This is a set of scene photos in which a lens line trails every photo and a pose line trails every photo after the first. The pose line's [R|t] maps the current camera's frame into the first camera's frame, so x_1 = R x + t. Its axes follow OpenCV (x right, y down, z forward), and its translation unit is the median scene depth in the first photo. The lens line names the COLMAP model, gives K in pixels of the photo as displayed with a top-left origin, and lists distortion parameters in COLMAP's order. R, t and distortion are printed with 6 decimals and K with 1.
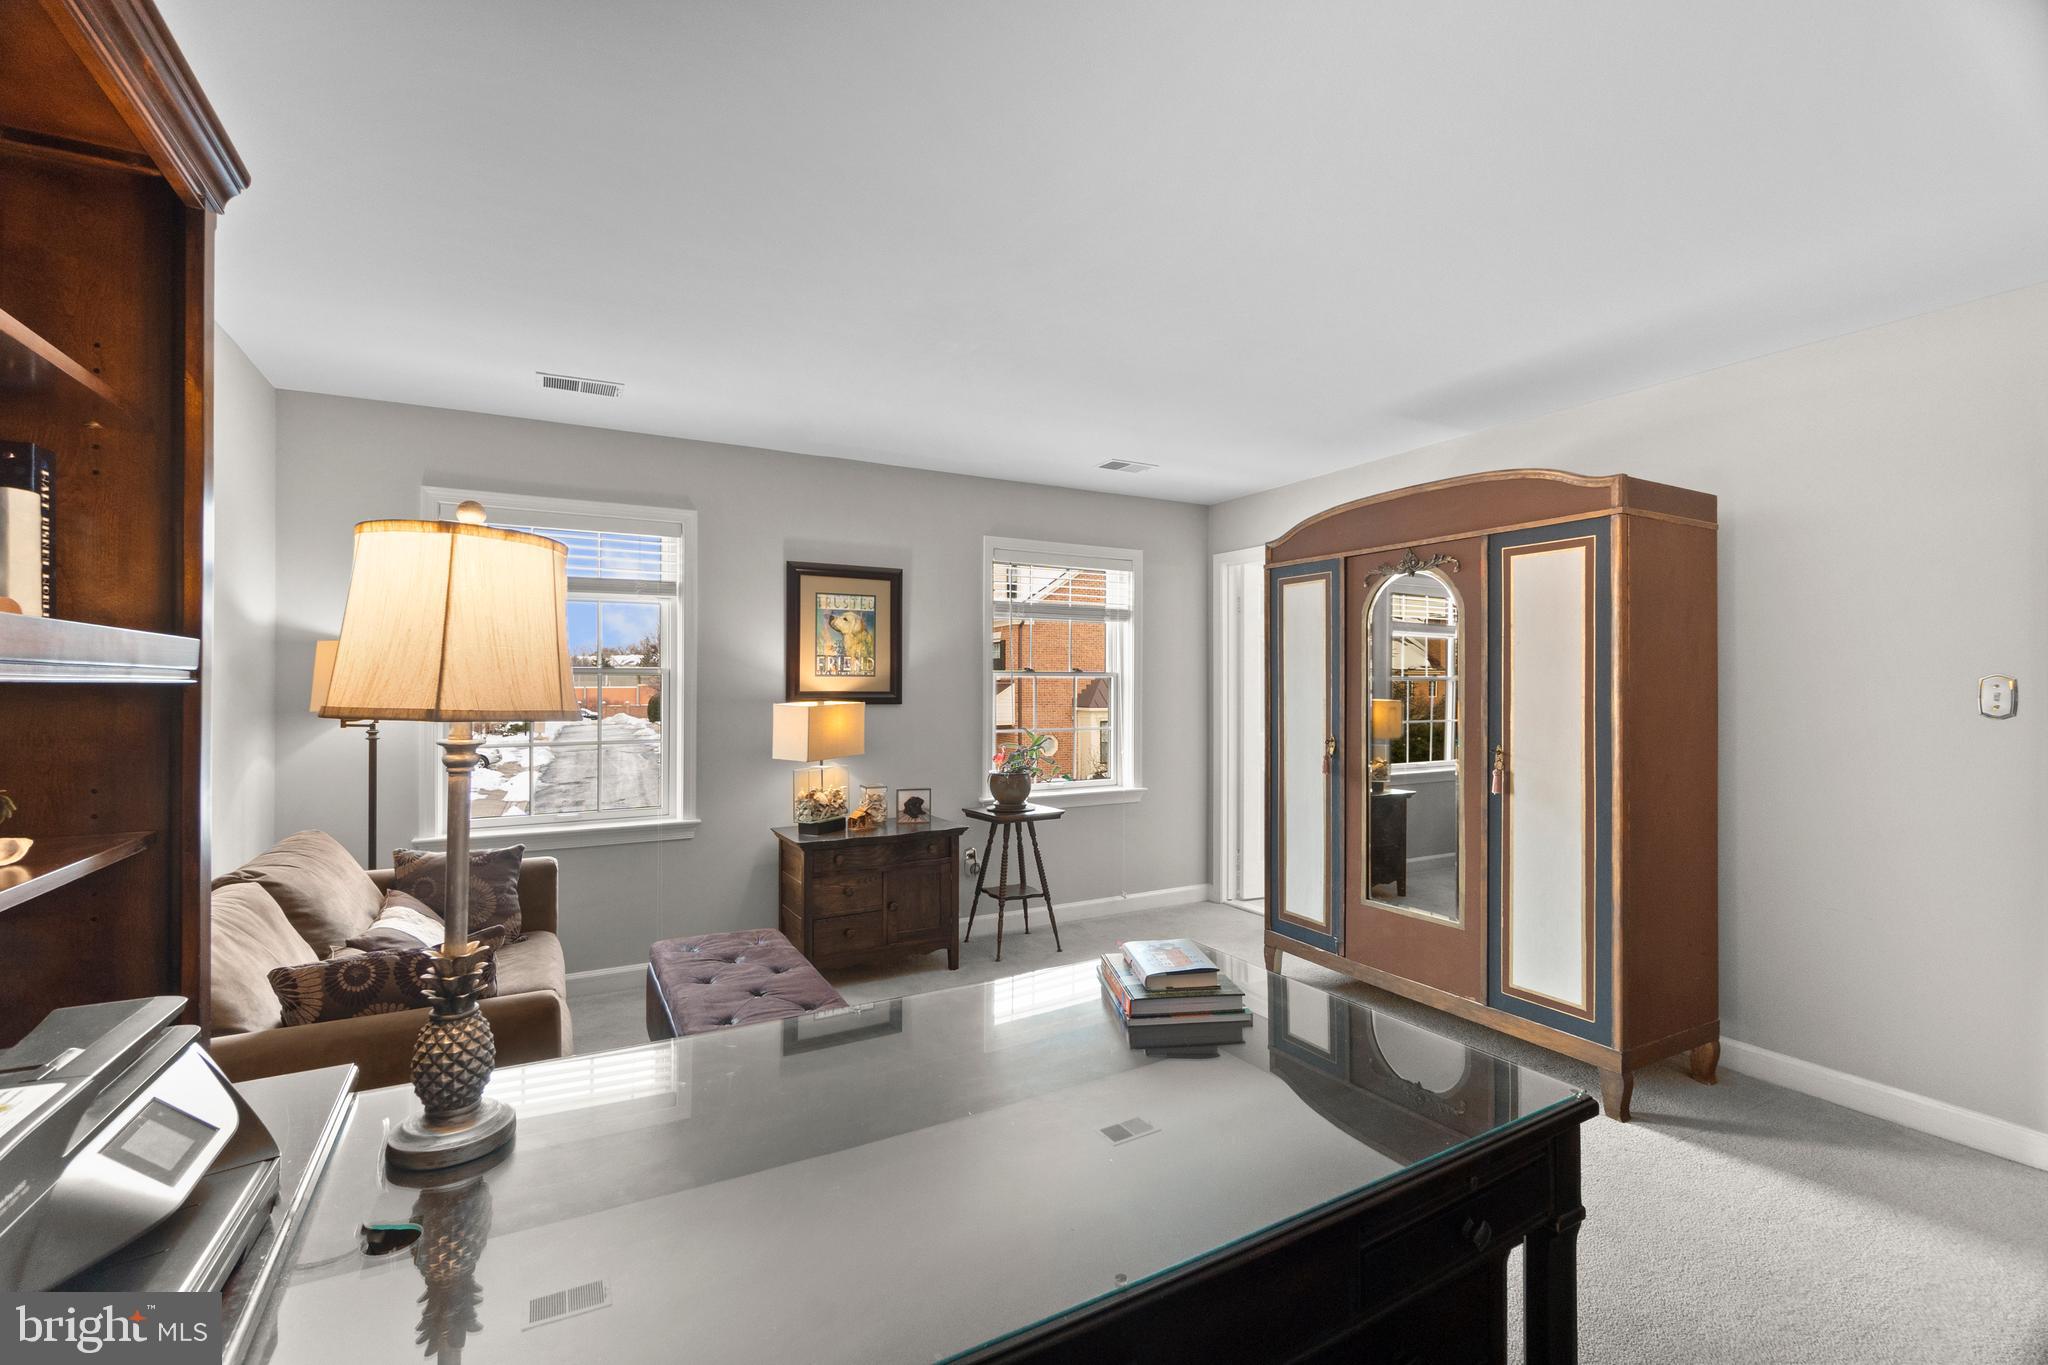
lens RADIAL K [[895.7, 0, 1026.5], [0, 895.7, 677.5], [0, 0, 1]] dist [0.006029, 0.000104]
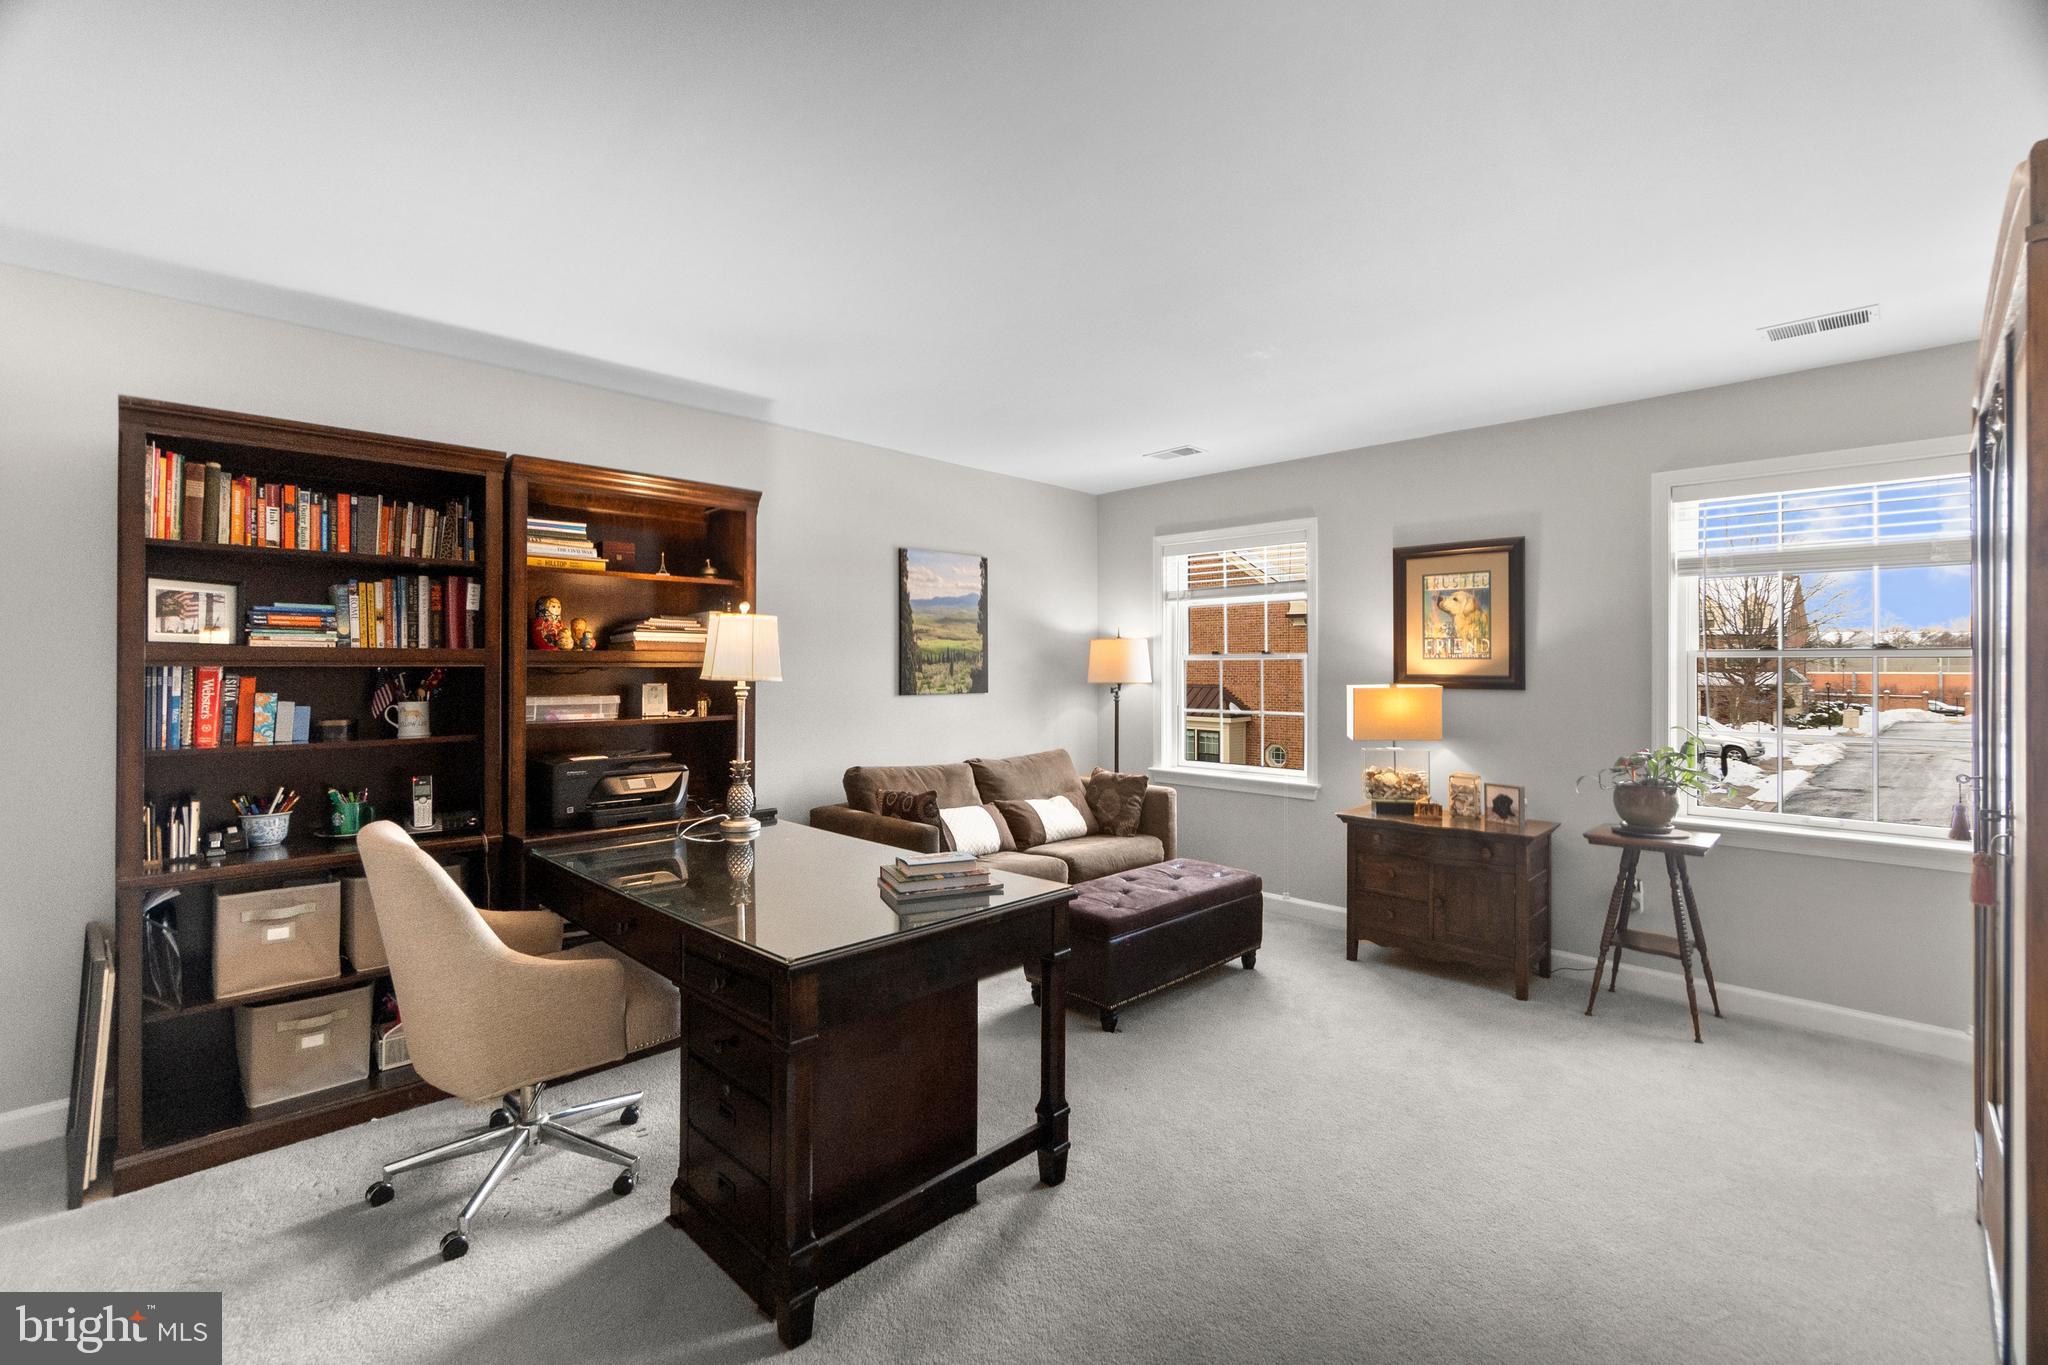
lens RADIAL K [[895.7, 0, 1038.1], [0, 895.7, 670.9], [0, 0, 1]] dist [0.006029, 0.000104]
pose [[0.287976, 0.003102, -0.957632, 0.585414], [0.003949, 0.999982, 0.004427, 0.005196], [0.957629, -0.005057, 0.287959, 0.300142]]
